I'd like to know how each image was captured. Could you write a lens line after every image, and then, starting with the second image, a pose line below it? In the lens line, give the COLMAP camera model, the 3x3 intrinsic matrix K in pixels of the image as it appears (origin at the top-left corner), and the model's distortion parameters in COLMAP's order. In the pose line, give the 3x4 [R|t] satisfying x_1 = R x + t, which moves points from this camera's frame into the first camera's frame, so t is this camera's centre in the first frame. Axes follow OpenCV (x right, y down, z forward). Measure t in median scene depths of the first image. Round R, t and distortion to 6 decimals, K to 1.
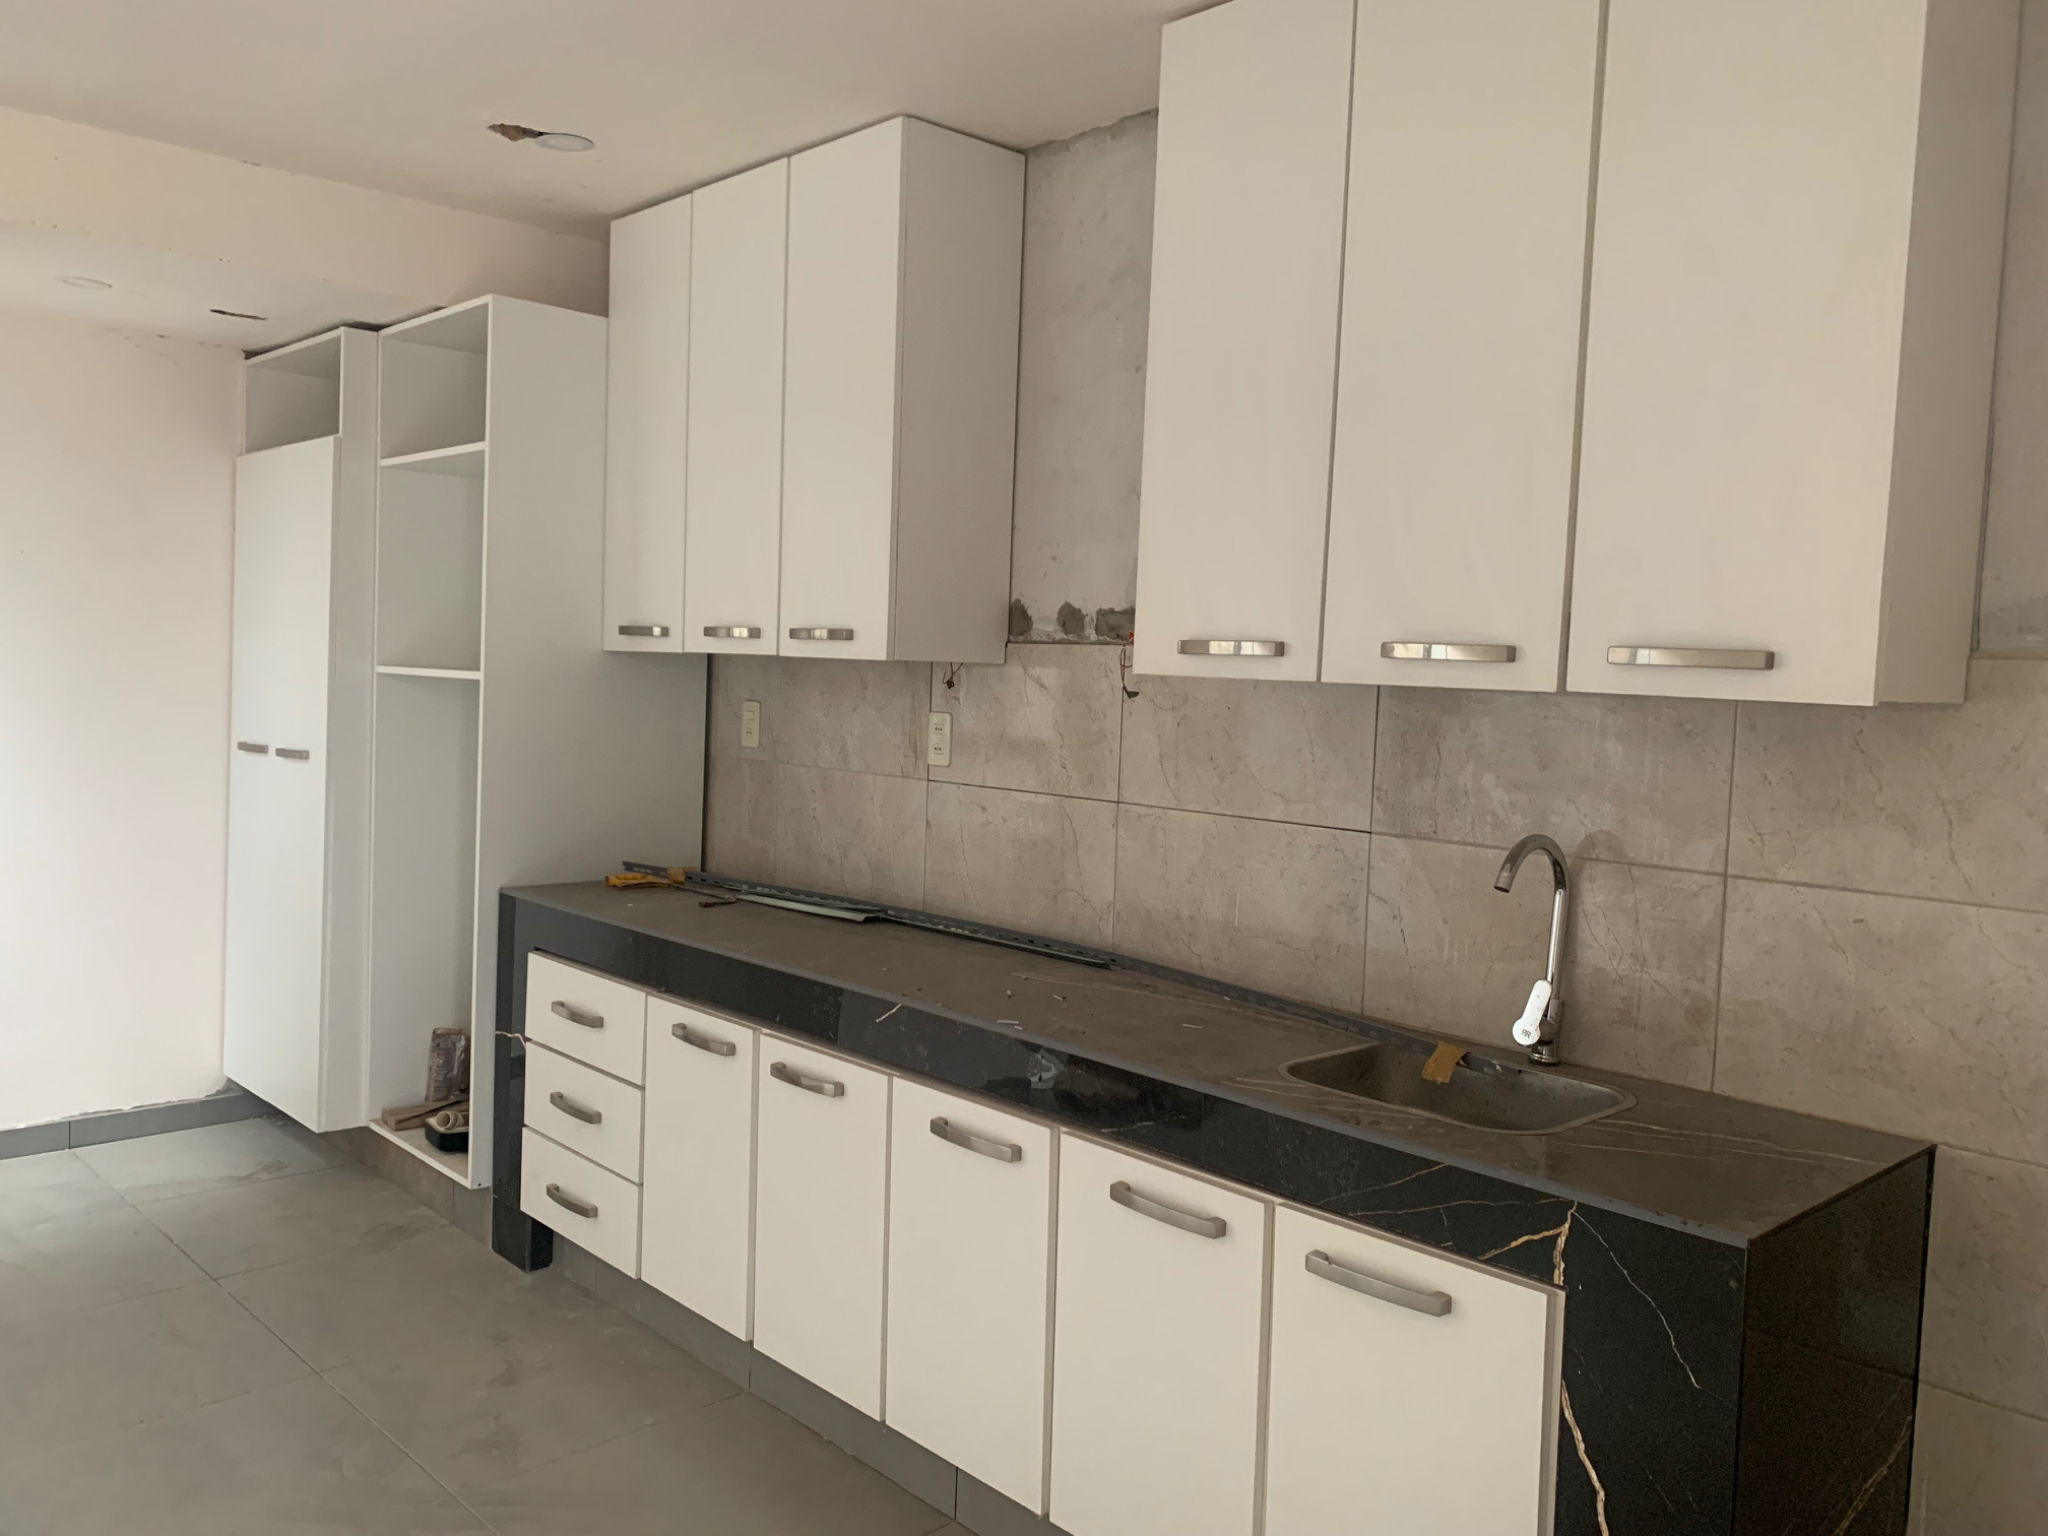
lens RADIAL K [[1579.6, 0, 1024.0], [0, 1579.6, 768.0], [0, 0, 1]] dist [0.125030, -0.256219]
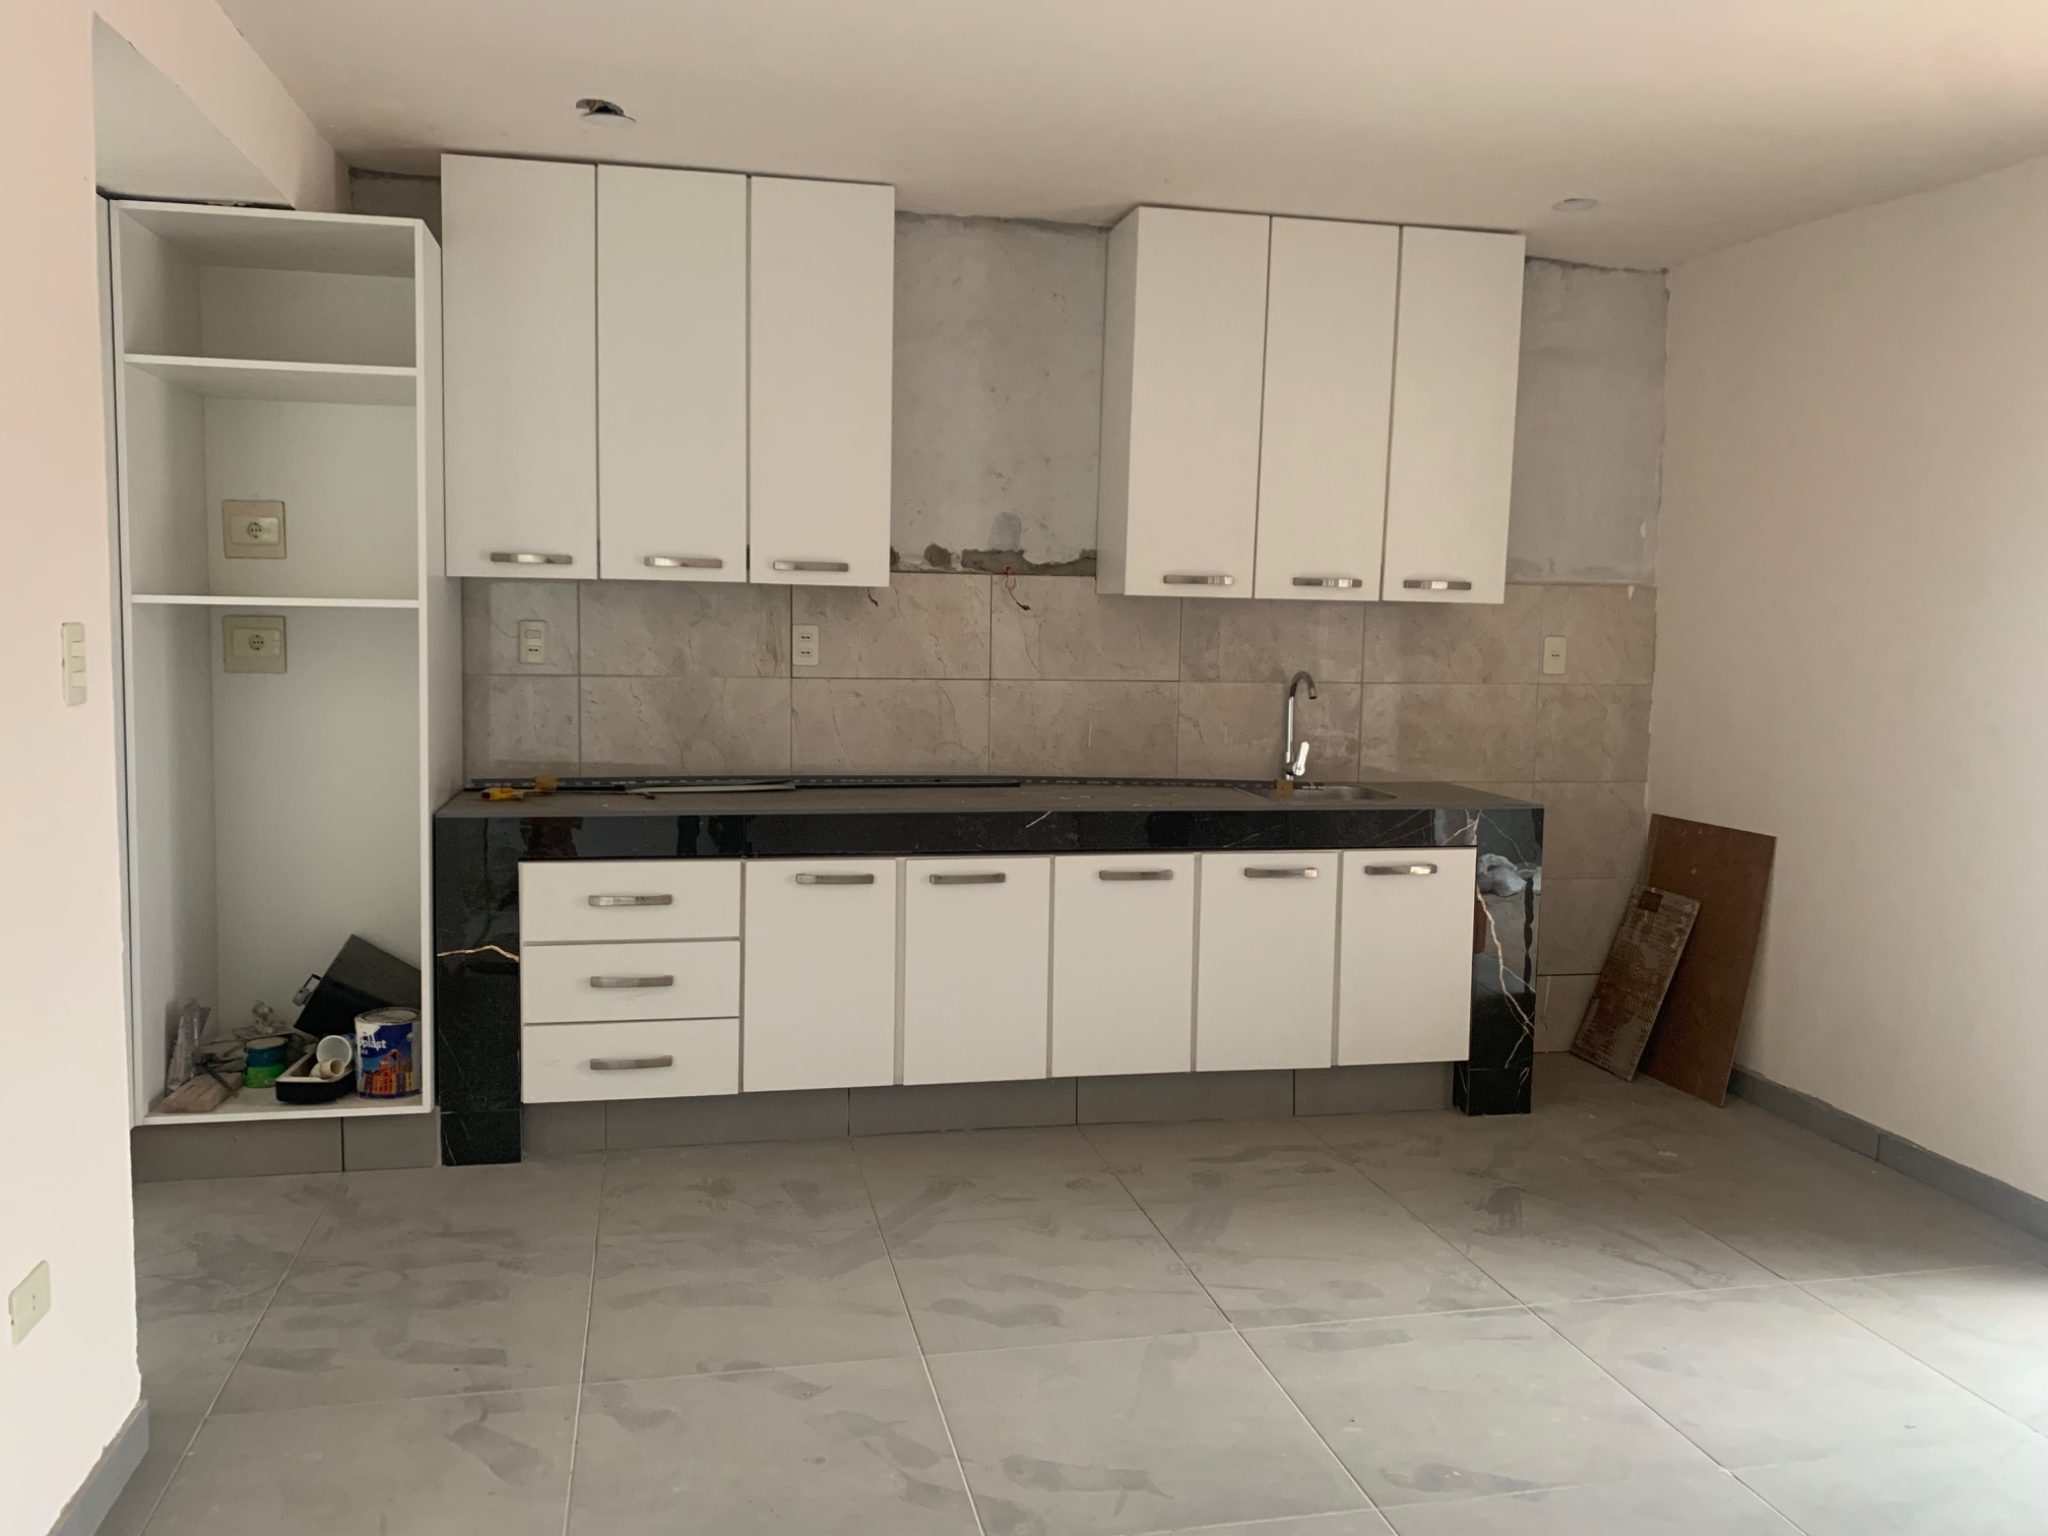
lens RADIAL K [[1579.6, 0, 1024.0], [0, 1579.6, 768.0], [0, 0, 1]] dist [0.125030, -0.256219]
pose [[0.518859, -0.112826, 0.847382, -1.188041], [0.053301, 0.993593, 0.099657, -0.042119], [-0.853196, -0.006541, 0.521549, 0.181194]]
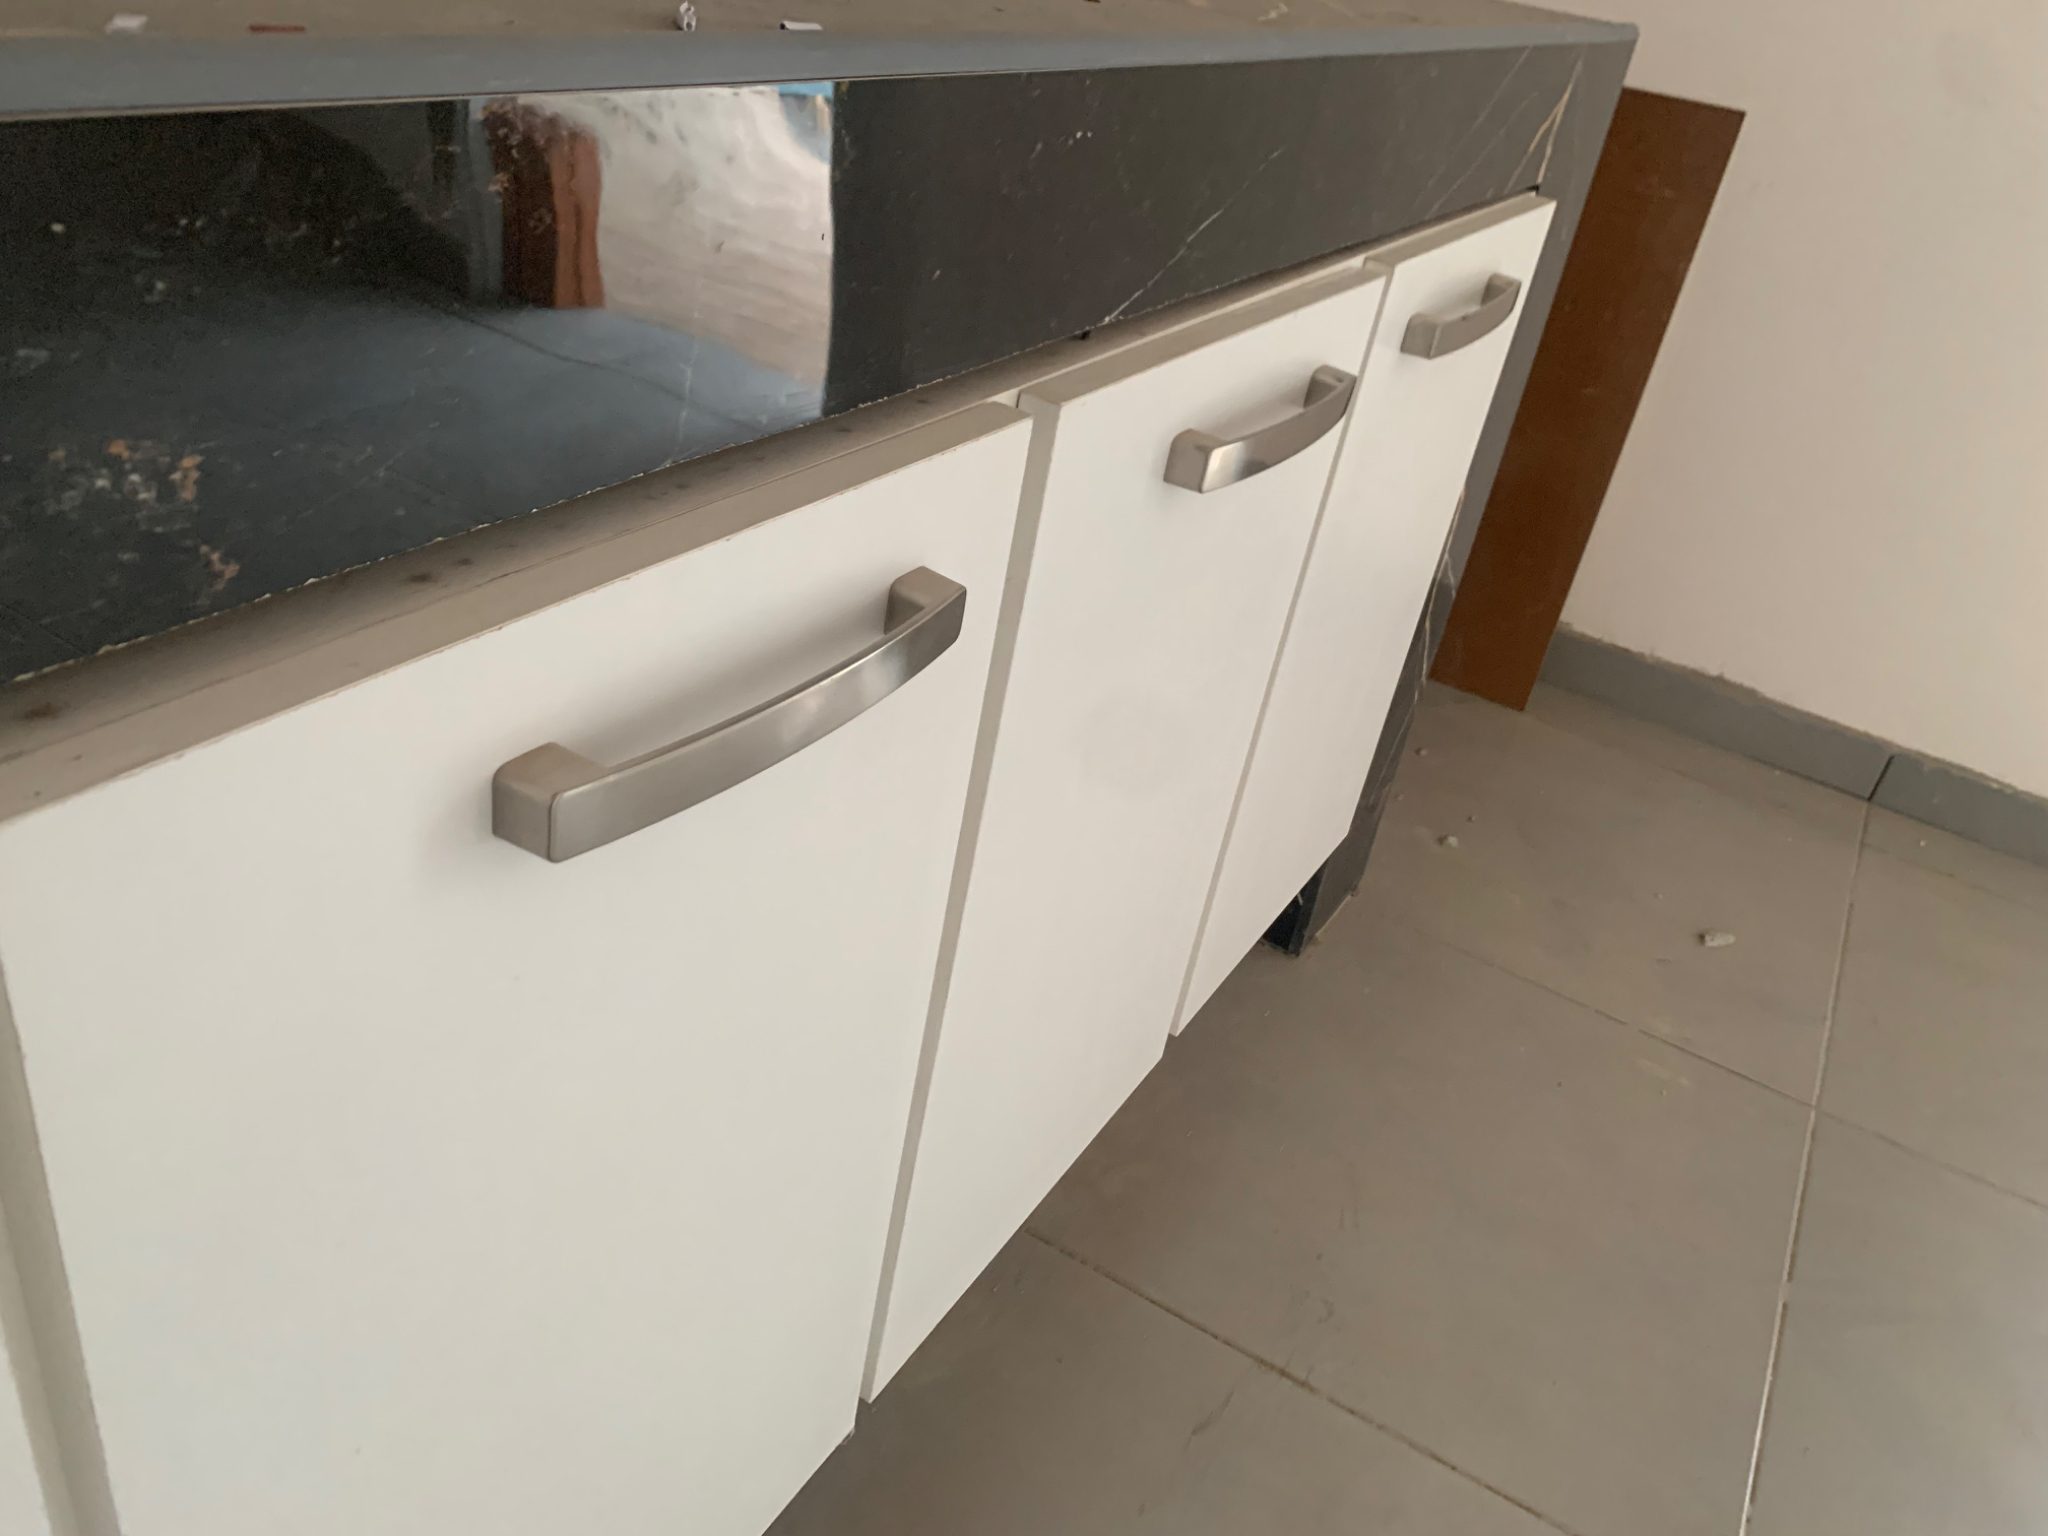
lens RADIAL K [[1579.6, 0, 1024.0], [0, 1579.6, 768.0], [0, 0, 1]] dist [0.125030, -0.256219]
pose [[-0.272685, -0.562304, 0.780677, -0.164469], [-0.114338, 0.824617, 0.554016, 0.098790], [-0.955285, 0.061811, -0.289154, 0.816663]]
